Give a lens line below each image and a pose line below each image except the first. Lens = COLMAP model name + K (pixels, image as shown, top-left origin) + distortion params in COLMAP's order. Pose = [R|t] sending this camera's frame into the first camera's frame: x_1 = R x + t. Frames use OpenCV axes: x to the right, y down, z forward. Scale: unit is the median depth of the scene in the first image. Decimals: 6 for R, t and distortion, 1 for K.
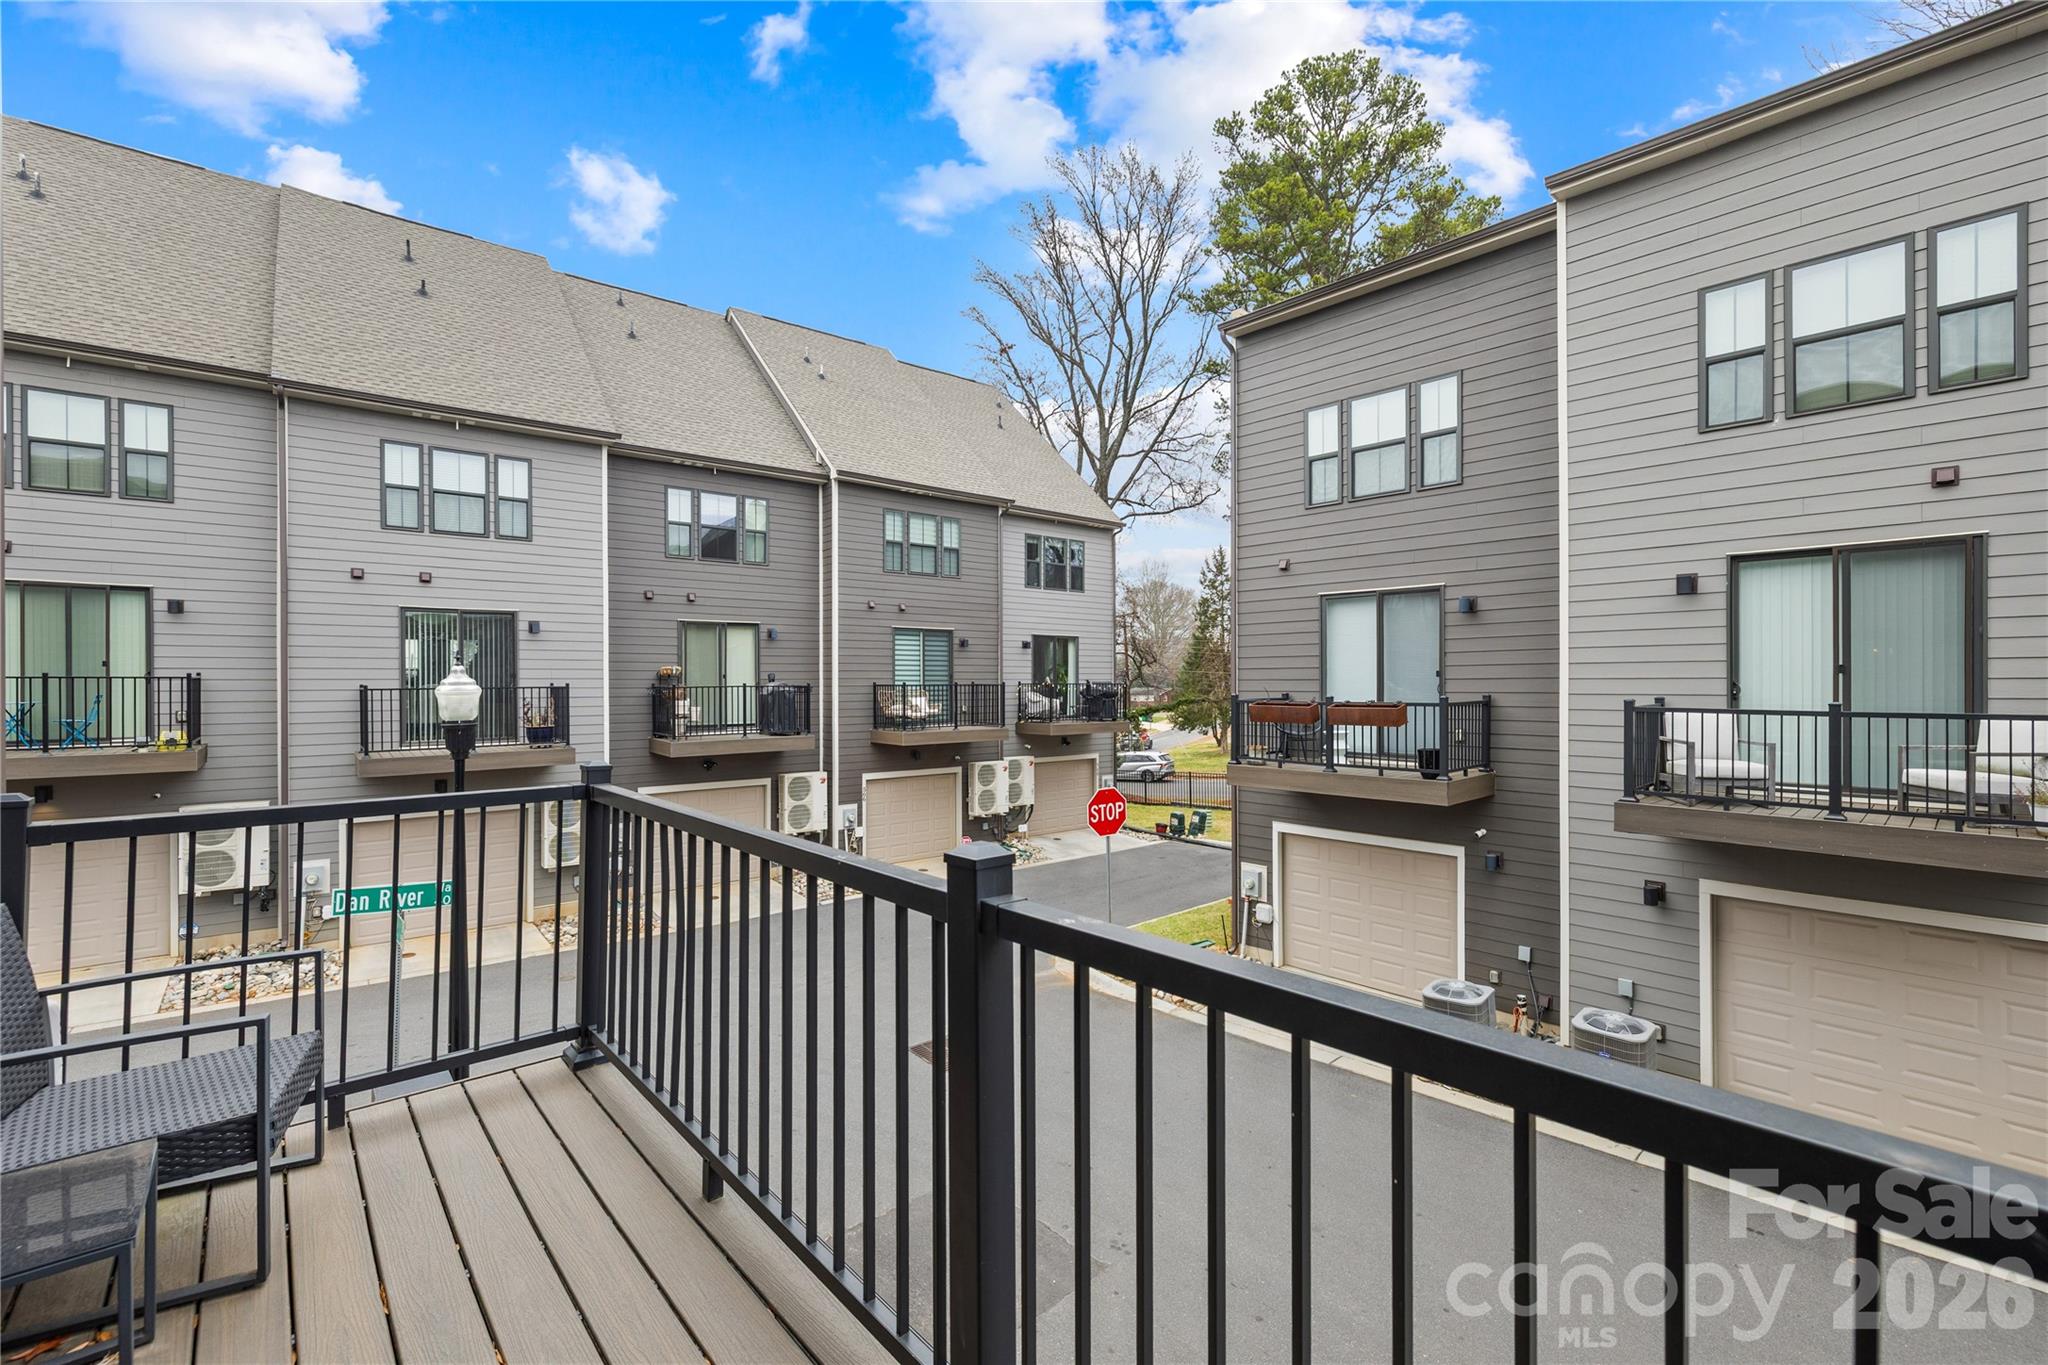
lens RADIAL K [[864.6, 0, 1034.0], [0, 864.6, 692.9], [0, 0, 1]] dist [-0.001538, 0.000139]
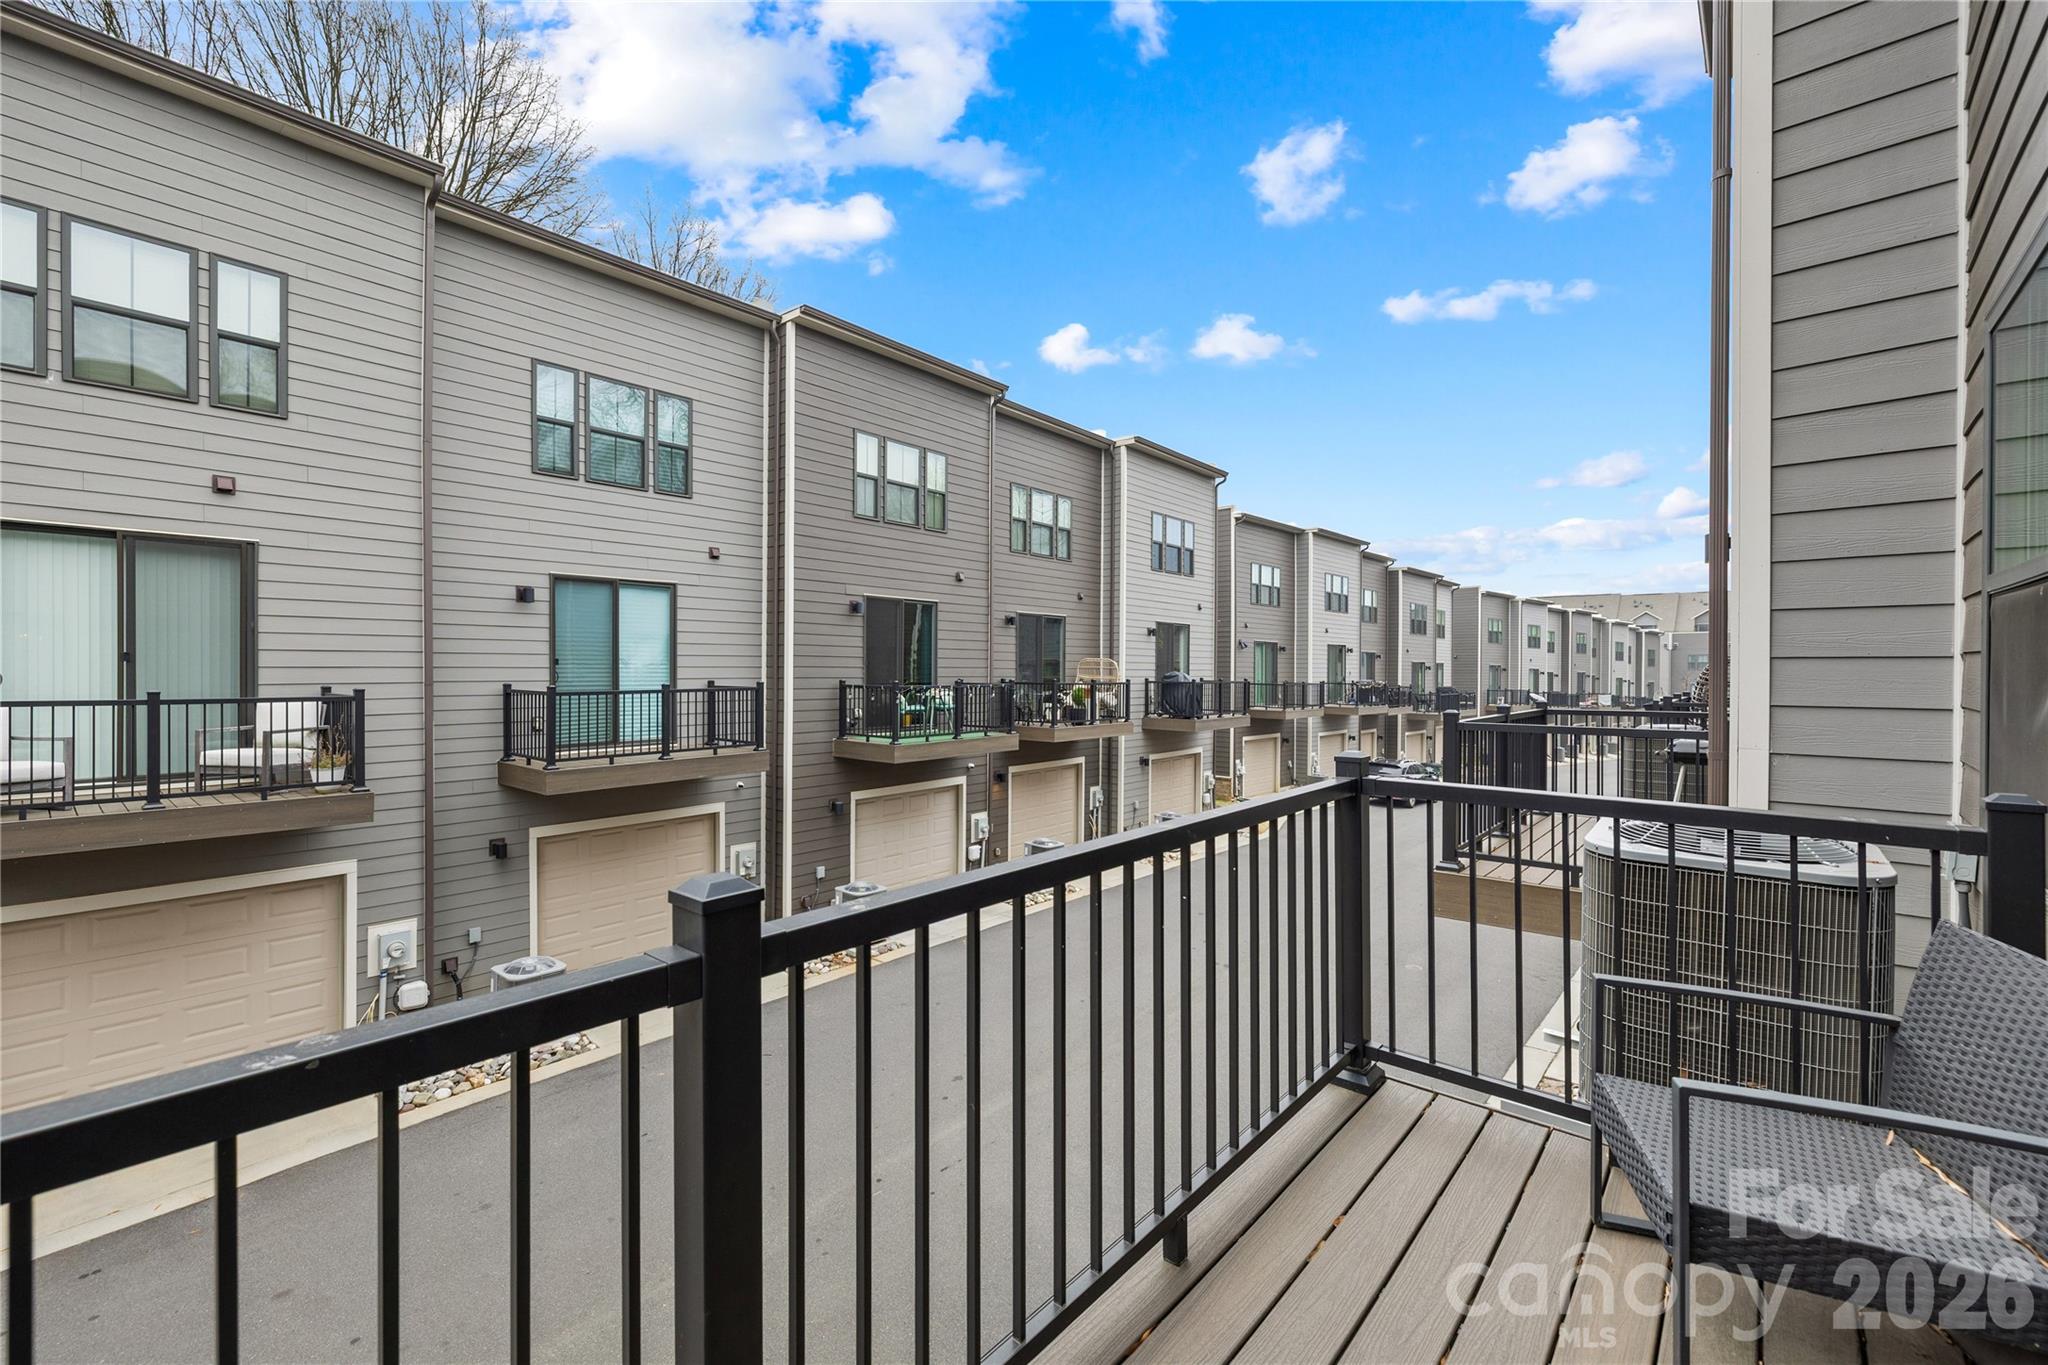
lens RADIAL K [[847.2, 0, 1001.6], [0, 847.2, 684.6], [0, 0, 1]] dist [-0.004665, -0.000650]
pose [[-0.108299, -0.014347, 0.994015, -0.133215], [0.008590, 0.999845, 0.015367, -0.002260], [-0.994081, 0.010203, -0.108159, 0.128600]]
